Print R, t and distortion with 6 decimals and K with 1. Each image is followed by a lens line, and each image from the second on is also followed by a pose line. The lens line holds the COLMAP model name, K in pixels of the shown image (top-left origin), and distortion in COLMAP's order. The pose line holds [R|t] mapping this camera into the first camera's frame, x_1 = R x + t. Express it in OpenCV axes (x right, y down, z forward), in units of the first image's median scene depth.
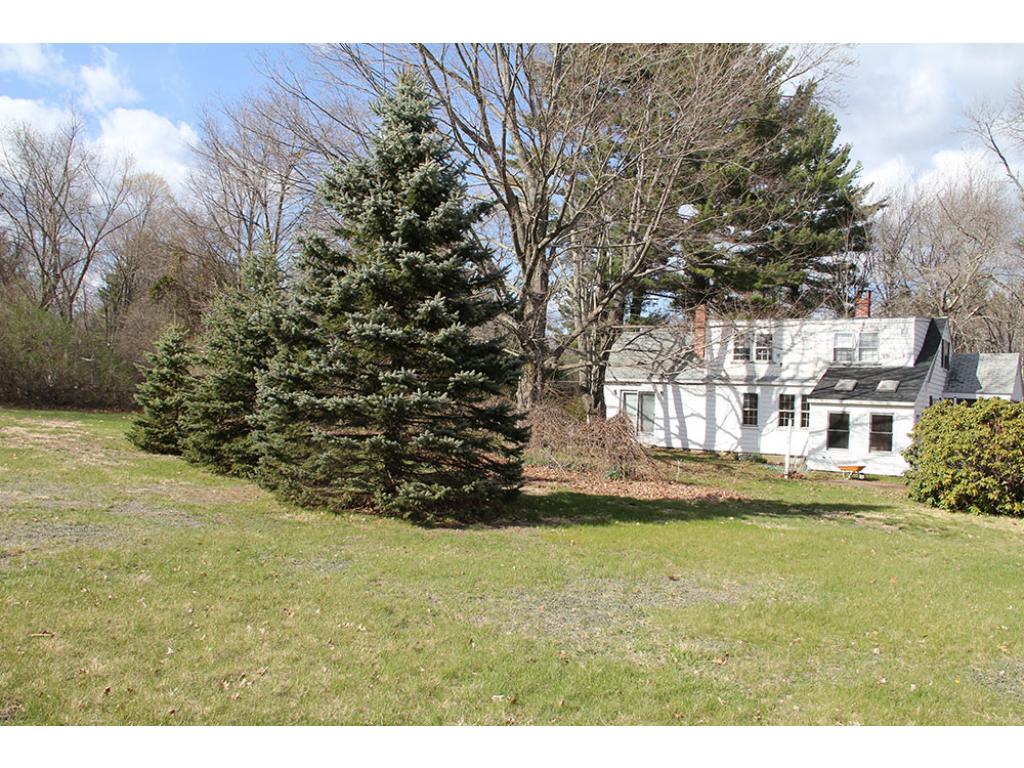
lens RADIAL K [[860.6, 0, 508.2], [0, 860.6, 383.8], [0, 0, 1]] dist [-0.181867, 0.163120]
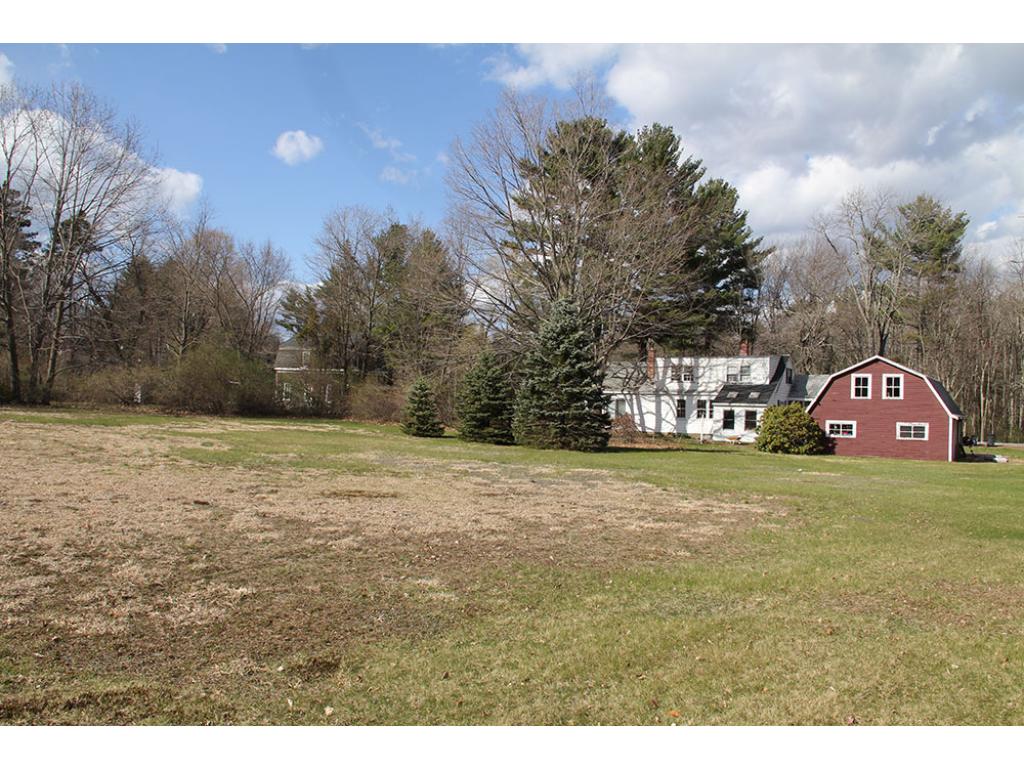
lens RADIAL K [[860.6, 0, 508.2], [0, 860.6, 383.8], [0, 0, 1]] dist [-0.181867, 0.163120]
pose [[0.995544, -0.017817, 0.092603, -0.244340], [0.017361, 0.999833, 0.005730, -0.039578], [-0.092689, -0.004097, 0.995687, -0.760727]]
